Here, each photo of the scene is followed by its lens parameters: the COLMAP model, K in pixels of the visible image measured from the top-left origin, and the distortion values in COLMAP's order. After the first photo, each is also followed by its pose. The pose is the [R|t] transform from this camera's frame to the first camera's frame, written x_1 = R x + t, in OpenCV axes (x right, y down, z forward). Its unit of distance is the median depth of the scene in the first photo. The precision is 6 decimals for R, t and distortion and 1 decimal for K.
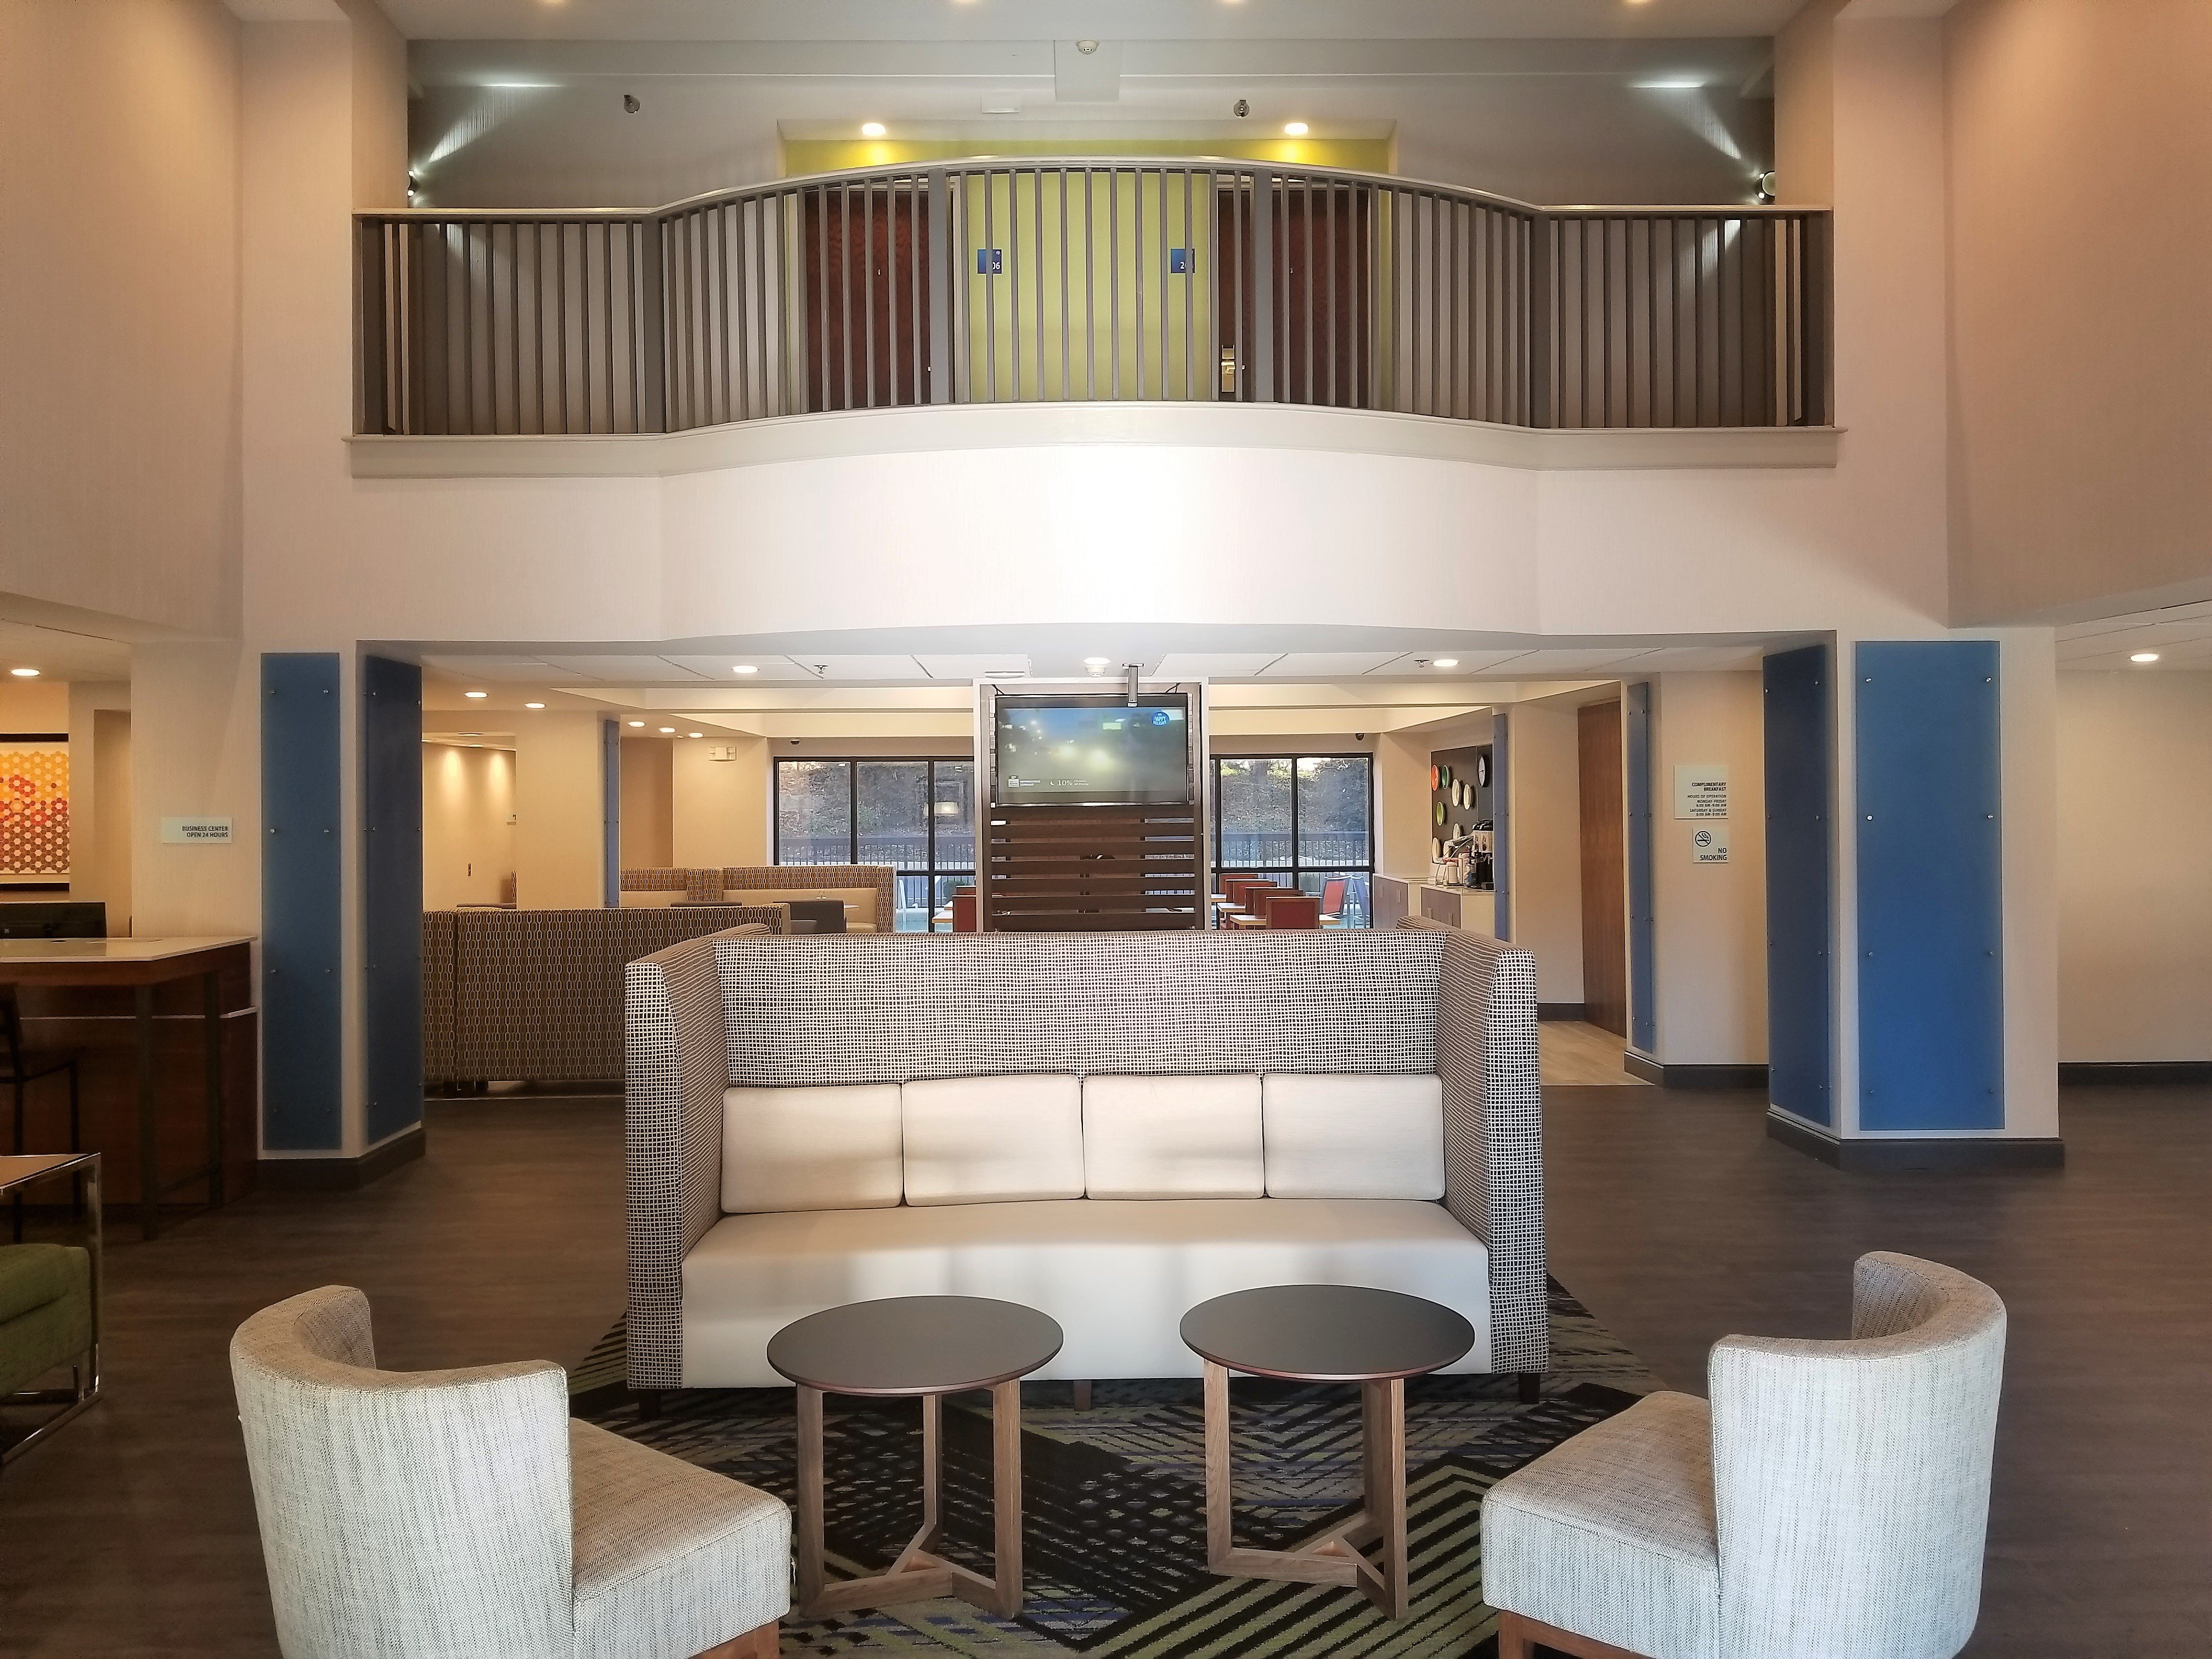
lens RADIAL K [[1780.1, 0, 1102.3], [0, 1780.1, 825.0], [0, 0, 1]] dist [0.015667, -0.013596]
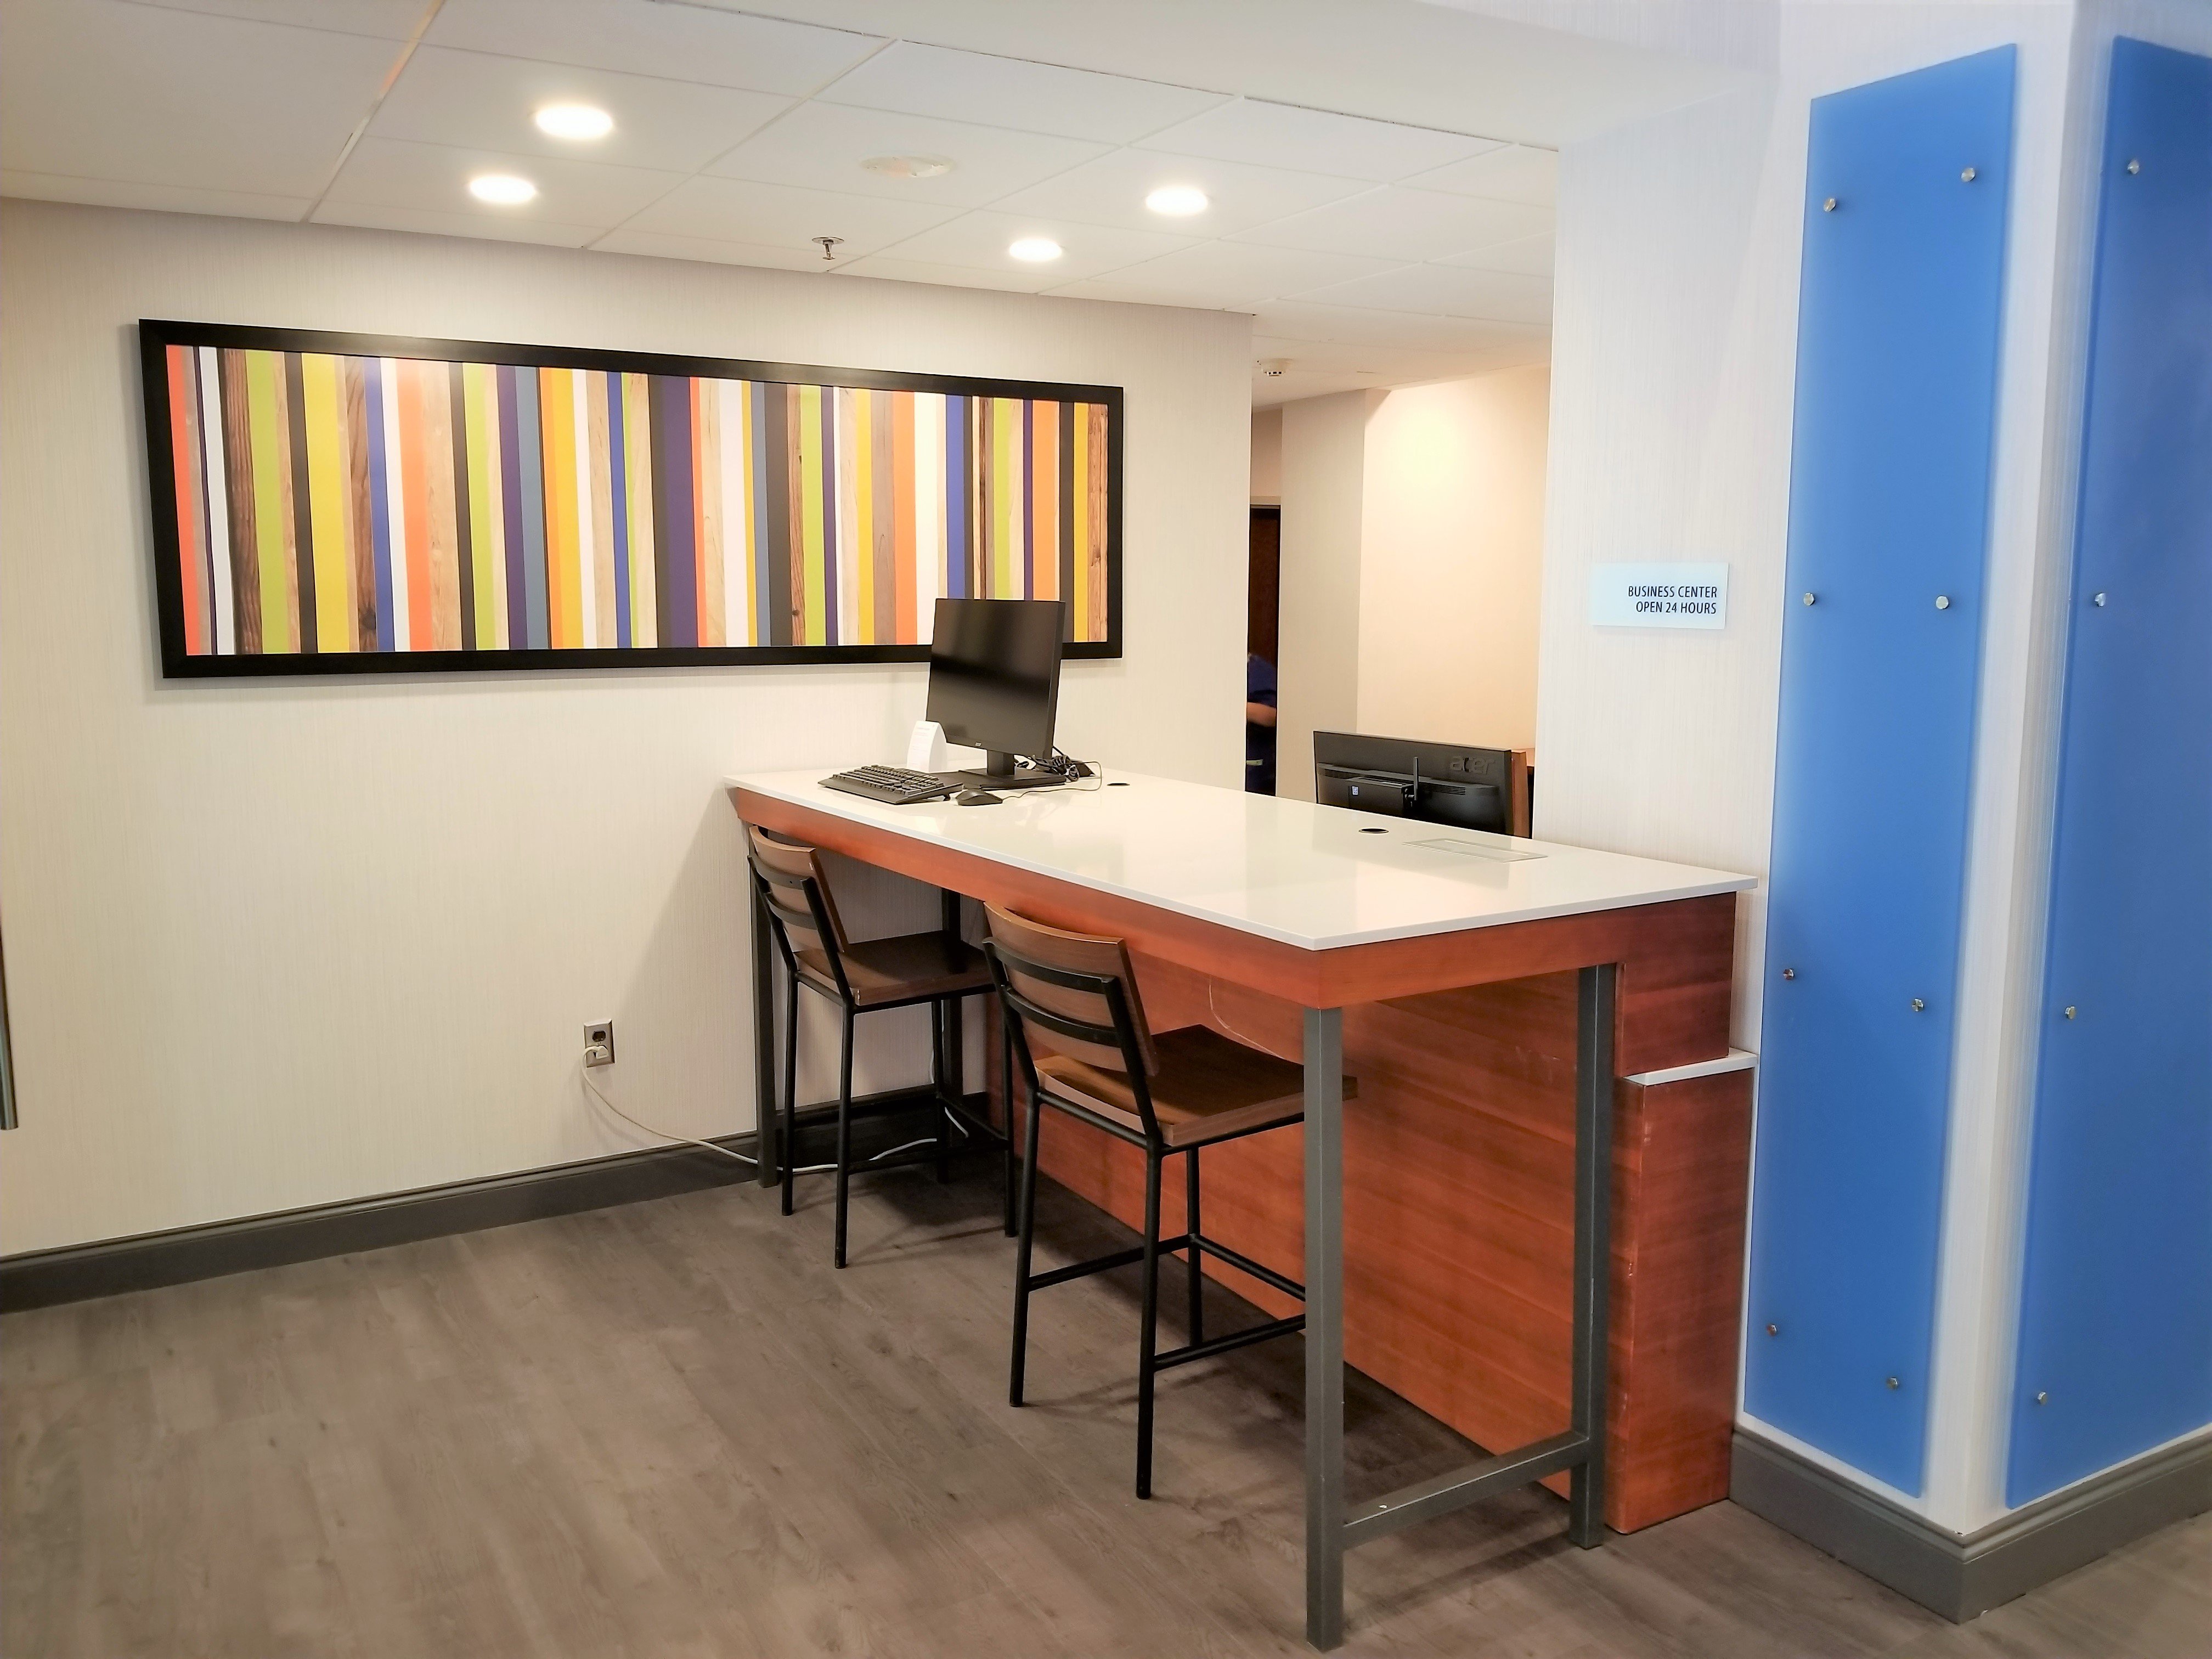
lens RADIAL K [[1780.1, 0, 1119.2], [0, 1780.1, 828.9], [0, 0, 1]] dist [0.015667, -0.013596]
pose [[0.477566, 0.127911, -0.869235, -0.207854], [-0.004676, 0.989702, 0.143069, -0.001910], [0.878583, -0.064260, 0.473246, 0.698749]]
